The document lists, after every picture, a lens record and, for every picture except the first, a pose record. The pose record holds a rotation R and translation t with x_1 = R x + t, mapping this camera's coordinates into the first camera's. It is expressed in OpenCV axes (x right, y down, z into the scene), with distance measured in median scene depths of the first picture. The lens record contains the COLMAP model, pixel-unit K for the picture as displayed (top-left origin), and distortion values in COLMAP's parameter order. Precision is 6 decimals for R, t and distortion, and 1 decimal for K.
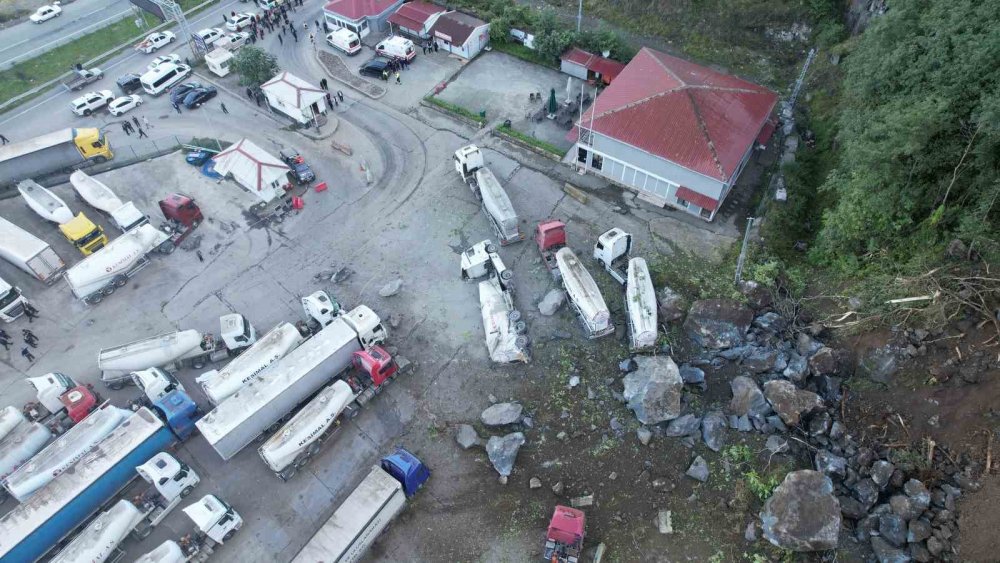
lens RADIAL K [[639.6, 0, 504.4], [0, 639.6, 282.9], [0, 0, 1]] dist [-0.074284, 0.061395]
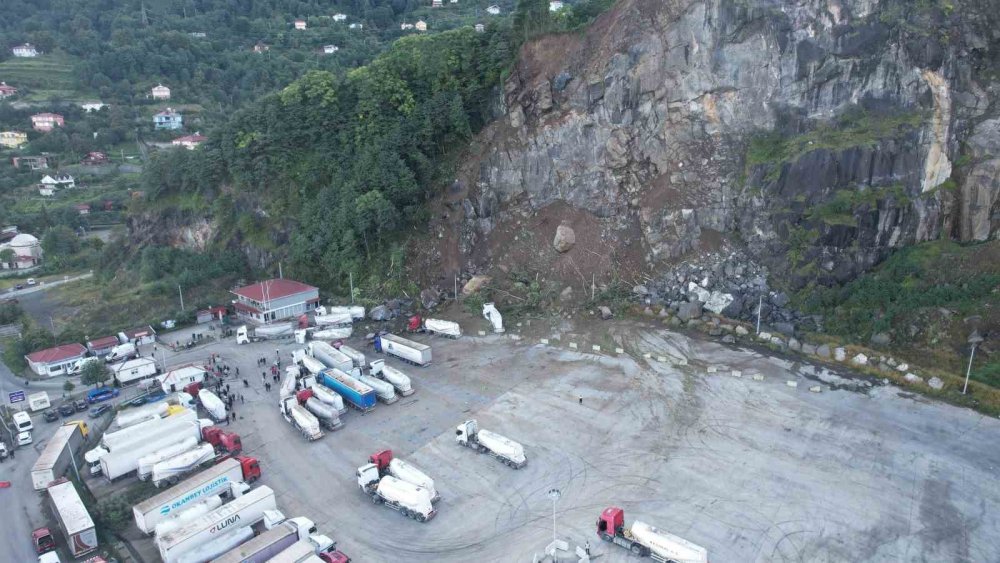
lens RADIAL K [[639.6, 0, 504.4], [0, 639.6, 282.9], [0, 0, 1]] dist [-0.074284, 0.061395]
pose [[0.137394, -0.258454, 0.956203, -2.006764], [0.794899, 0.604741, 0.049240, 0.309001], [-0.590981, 0.753320, 0.288532, -0.276066]]
